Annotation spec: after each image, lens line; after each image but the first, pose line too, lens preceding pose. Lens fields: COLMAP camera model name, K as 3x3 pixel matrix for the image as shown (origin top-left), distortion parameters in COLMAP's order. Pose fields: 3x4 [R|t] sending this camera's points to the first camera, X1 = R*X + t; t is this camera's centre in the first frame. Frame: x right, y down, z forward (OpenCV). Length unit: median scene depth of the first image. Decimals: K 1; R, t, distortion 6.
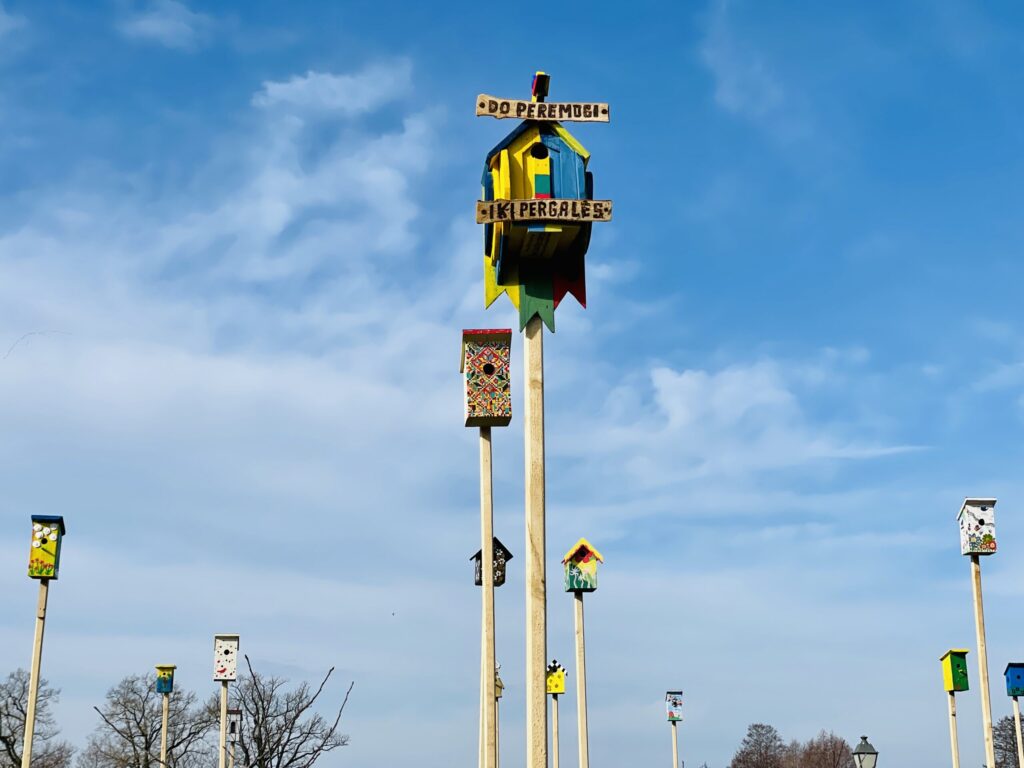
lens RADIAL K [[1615.9, 0, 512.0], [0, 1615.9, 384.0], [0, 0, 1]] dist [0.220161, 0.014573]
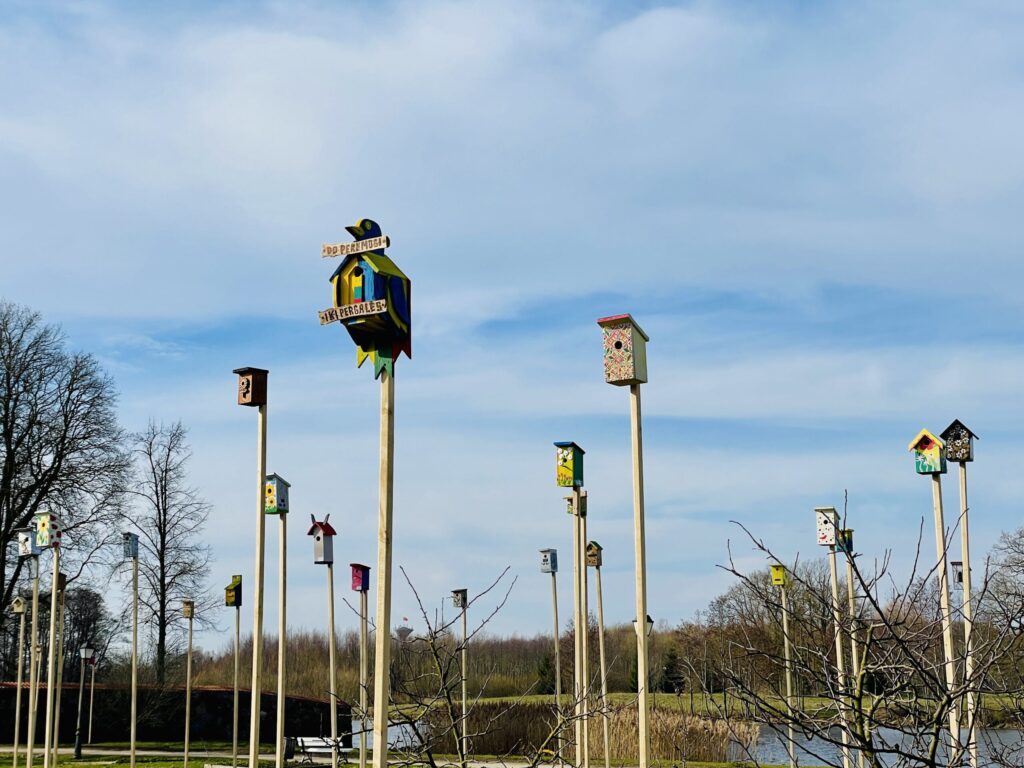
lens RADIAL K [[1615.9, 0, 512.0], [0, 1615.9, 384.0], [0, 0, 1]] dist [0.220161, 0.014573]
pose [[0.800822, -0.104133, -0.589780, 0.717941], [0.161588, 0.985816, 0.045352, -0.053334], [0.576691, -0.131621, 0.806290, -0.157613]]
